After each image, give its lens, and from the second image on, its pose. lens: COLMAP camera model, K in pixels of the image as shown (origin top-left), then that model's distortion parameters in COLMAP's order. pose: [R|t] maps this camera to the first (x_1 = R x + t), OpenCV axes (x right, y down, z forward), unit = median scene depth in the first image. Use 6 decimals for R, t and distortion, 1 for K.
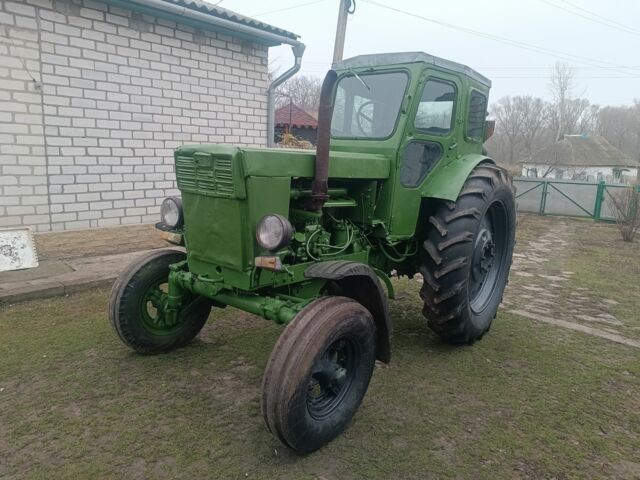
lens RADIAL K [[454.5, 0, 321.4], [0, 454.5, 240.6], [0, 0, 1]] dist [0.026820, -0.025558]
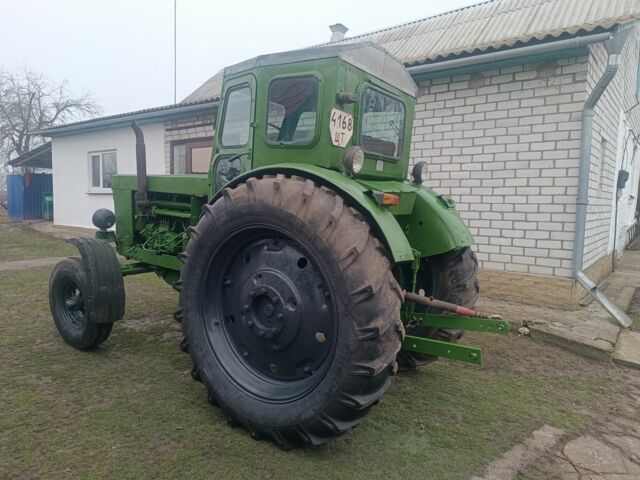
lens RADIAL K [[454.5, 0, 317.1], [0, 454.5, 240.4], [0, 0, 1]] dist [0.026820, -0.025558]
pose [[0.058180, 0.043787, -0.997345, 0.893104], [-0.222285, 0.974526, 0.029818, -0.090368], [0.973244, 0.219961, 0.066431, 0.879238]]
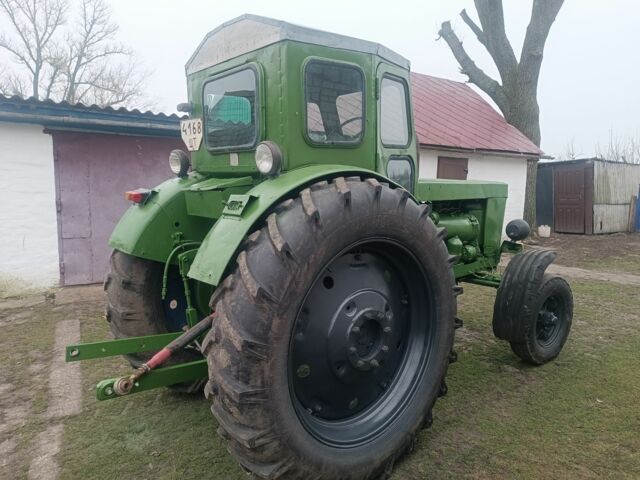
lens RADIAL K [[454.5, 0, 321.5], [0, 454.5, 239.1], [0, 0, 1]] dist [0.026820, -0.025558]
pose [[-0.974538, -0.098487, 0.201436, -0.015597], [-0.030112, 0.947718, 0.317684, -0.289874], [-0.222192, 0.303529, -0.926553, 1.525380]]
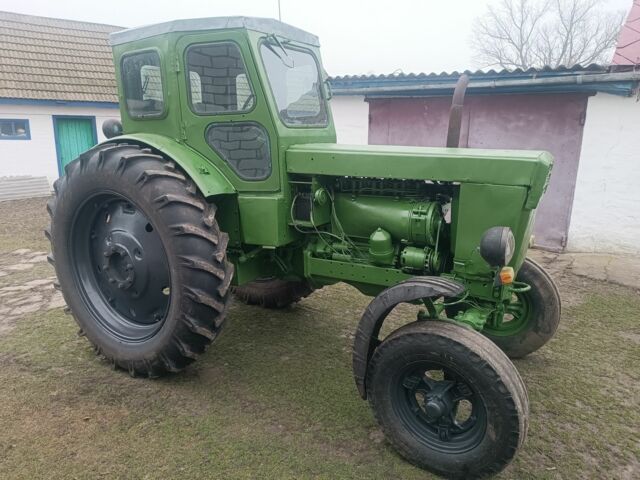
lens RADIAL K [[455.4, 0, 320.1], [0, 455.4, 238.9], [0, 0, 1]] dist [0.013530, -0.005856]
pose [[-0.124740, -0.296338, 0.946902, -0.629173], [0.170208, 0.933817, 0.314666, -0.228299], [-0.977481, 0.200422, -0.066045, 0.839142]]
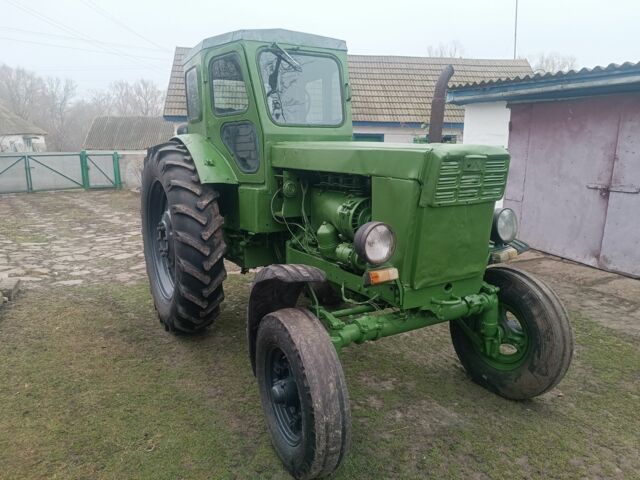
lens RADIAL K [[454.5, 0, 321.4], [0, 454.5, 239.9], [0, 0, 1]] dist [0.026820, -0.025558]
pose [[0.365293, -0.249516, 0.896829, -0.617127], [0.186967, 0.963442, 0.191894, -0.135735], [-0.911923, 0.097579, 0.398590, 0.495074]]
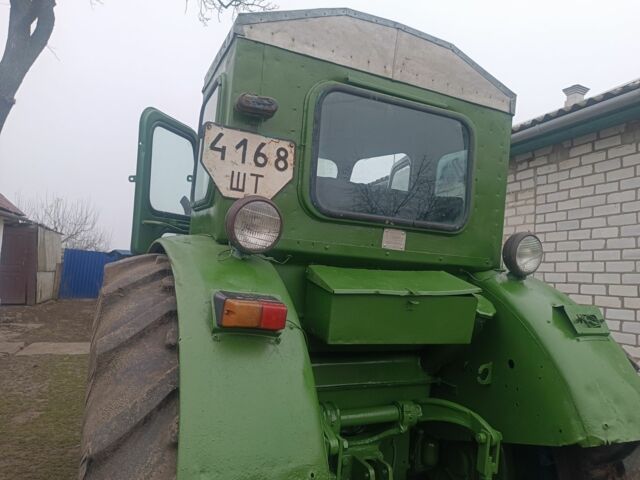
lens RADIAL K [[454.5, 0, 319.7], [0, 454.5, 237.6], [0, 0, 1]] dist [0.026820, -0.025558]
pose [[-0.460909, -0.152057, -0.874324, 0.542366], [-0.257475, 0.965747, -0.032226, -0.175525], [0.849276, 0.210264, -0.484272, 1.108874]]
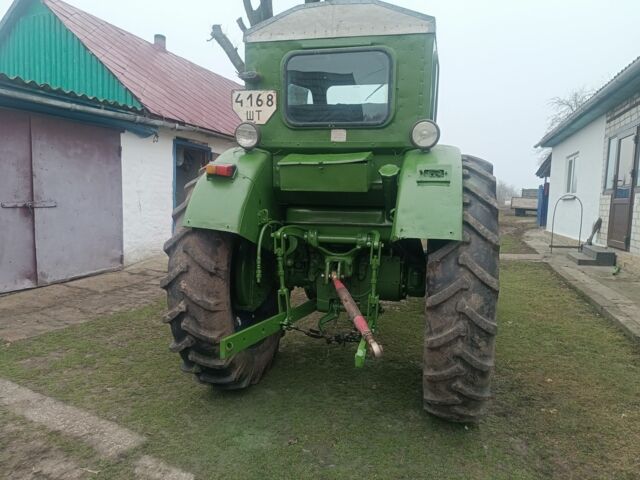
lens RADIAL K [[454.5, 0, 320.0], [0, 454.5, 239.6], [0, 0, 1]] dist [0.026820, -0.025558]
pose [[-0.916870, -0.037721, -0.397399, 0.466317], [-0.149716, 0.955350, 0.254739, -0.217413], [0.370046, 0.293059, -0.881579, 1.539207]]
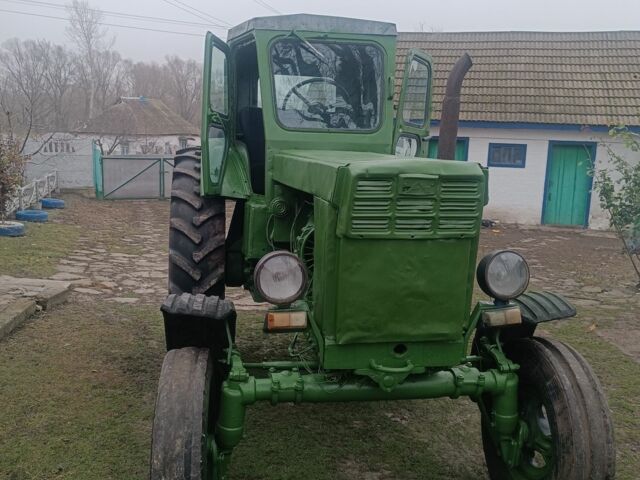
lens RADIAL K [[606.7, 0, 321.0], [0, 606.7, 241.0], [0, 0, 1]] dist [0.021643, 0.000000]
pose [[0.668400, -0.153423, 0.727807, -0.518892], [0.145795, 0.986538, 0.074070, -0.096463], [-0.729373, 0.056602, 0.681770, 0.277321]]
